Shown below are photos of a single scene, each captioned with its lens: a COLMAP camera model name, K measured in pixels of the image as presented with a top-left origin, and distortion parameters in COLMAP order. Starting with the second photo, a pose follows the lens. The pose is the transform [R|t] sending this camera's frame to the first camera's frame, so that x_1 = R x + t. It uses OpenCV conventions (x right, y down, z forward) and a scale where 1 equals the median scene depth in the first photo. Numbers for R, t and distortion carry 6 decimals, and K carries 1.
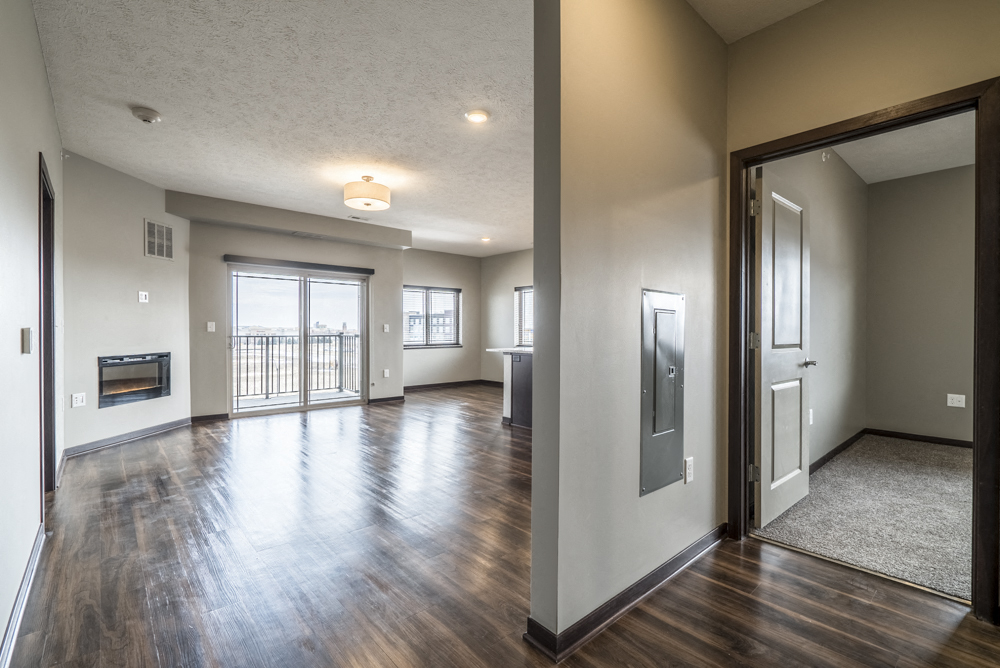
lens RADIAL K [[456.3, 0, 500.0], [0, 456.3, 334.0], [0, 0, 1]] dist [-0.037756, -0.000078]
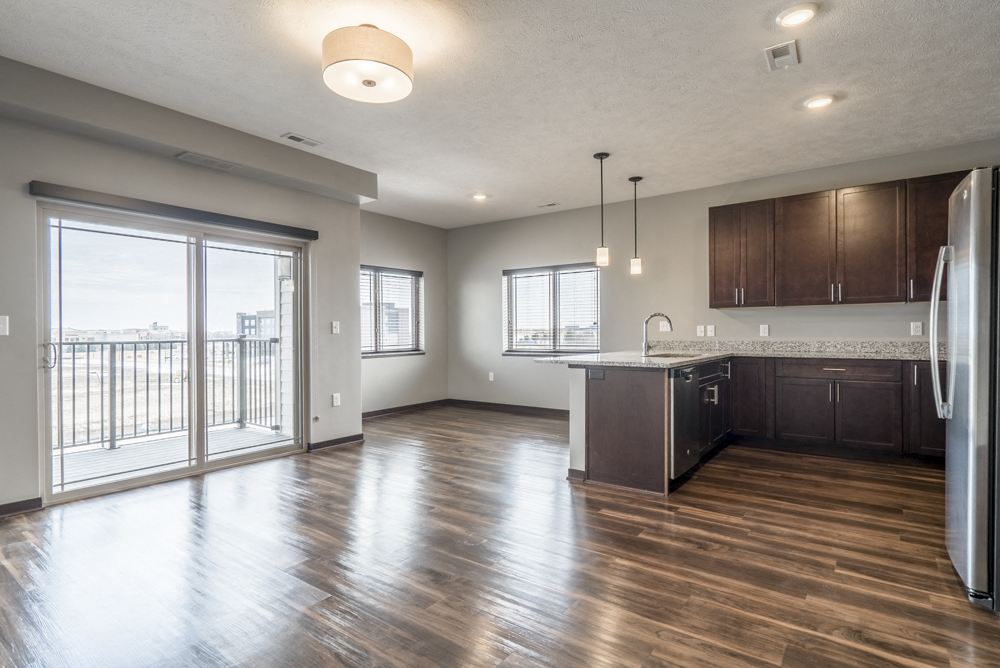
lens RADIAL K [[504.1, 0, 499.2], [0, 504.1, 331.2], [0, 0, 1]] dist [-0.012668, -0.000493]
pose [[0.975893, -0.007556, 0.218118, -0.184340], [0.009173, 0.999937, -0.006399, -0.001079], [-0.218056, 0.008246, 0.975901, 0.281783]]
